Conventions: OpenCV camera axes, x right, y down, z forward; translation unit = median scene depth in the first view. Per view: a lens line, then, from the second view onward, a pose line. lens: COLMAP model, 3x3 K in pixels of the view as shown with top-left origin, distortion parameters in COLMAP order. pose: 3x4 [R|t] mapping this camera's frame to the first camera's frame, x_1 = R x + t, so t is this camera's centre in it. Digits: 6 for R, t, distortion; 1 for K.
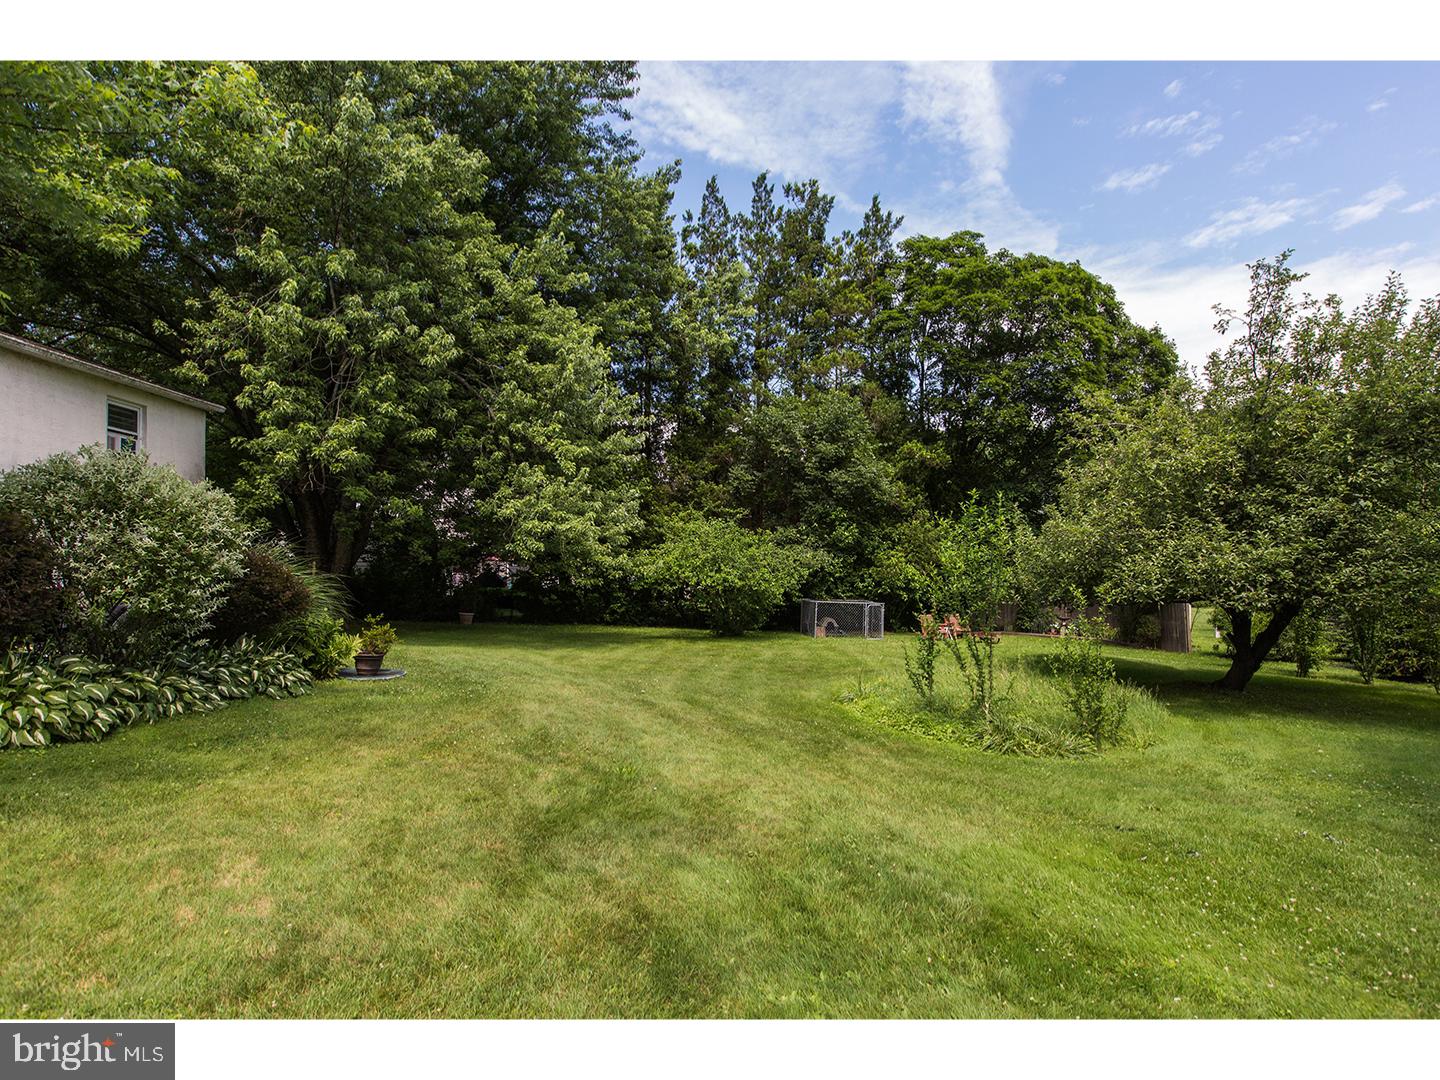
lens RADIAL K [[769.0, 0, 723.9], [0, 769.0, 584.2], [0, 0, 1]] dist [0.001646, 0.000101]
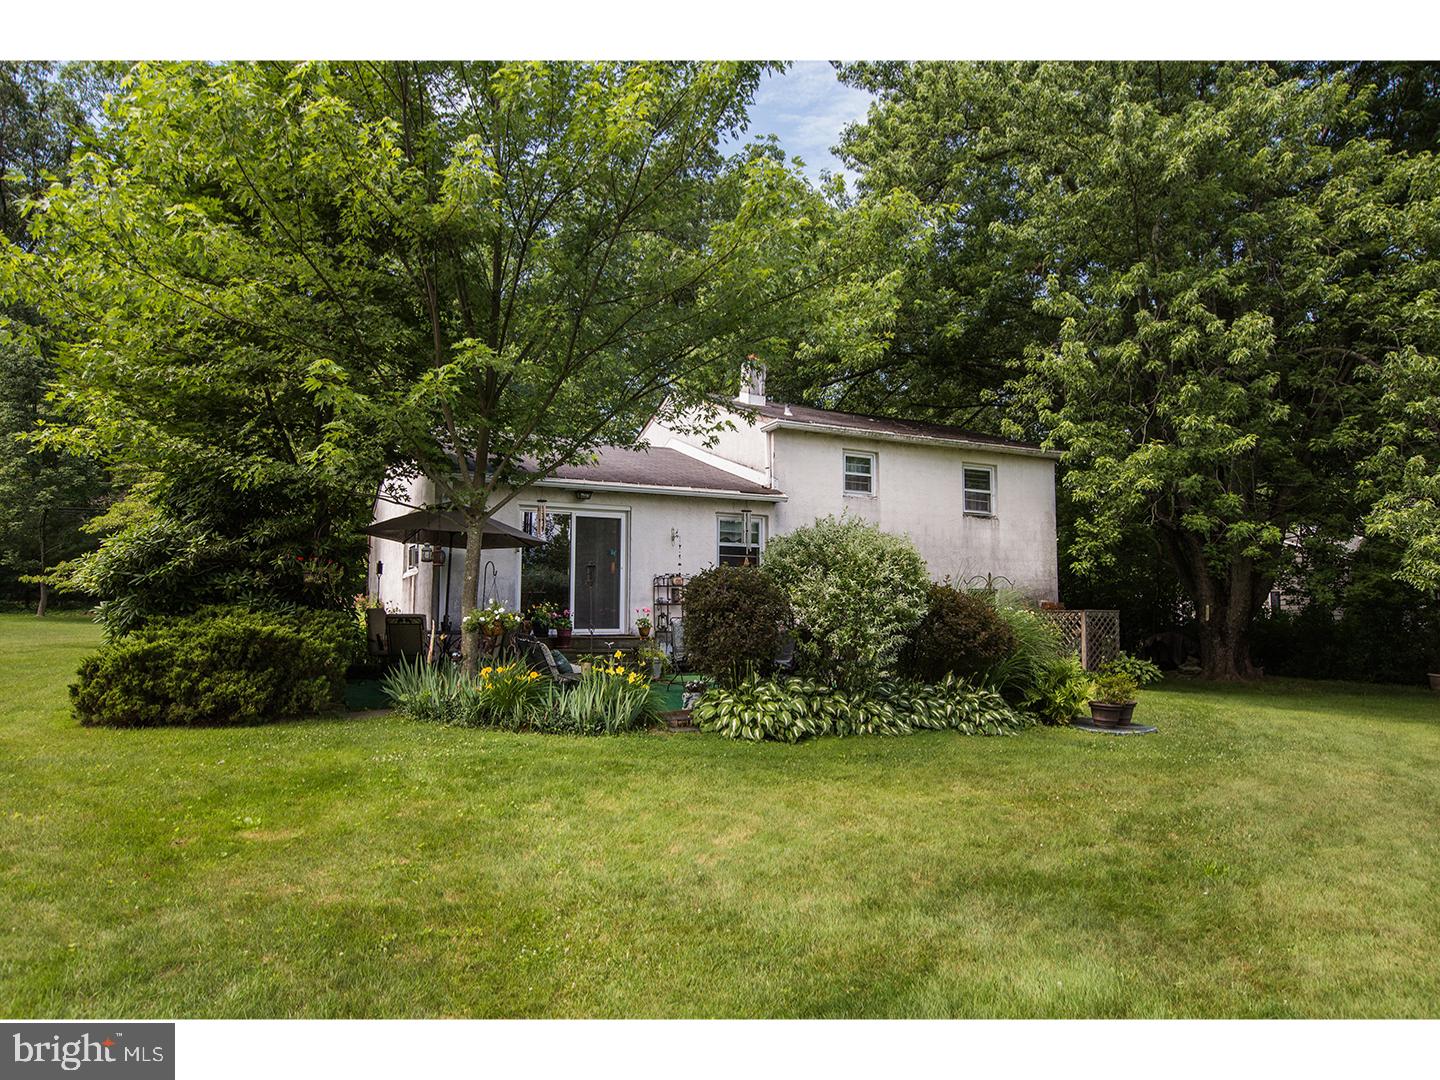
lens RADIAL K [[927.3, 0, 720.1], [0, 927.3, 540.2], [0, 0, 1]] dist [-0.009990, -0.002390]
pose [[0.446861, -0.087808, -0.890284, 0.254038], [-0.003615, 0.994986, -0.099949, 0.008086], [0.894596, 0.047882, 0.444303, 0.078281]]
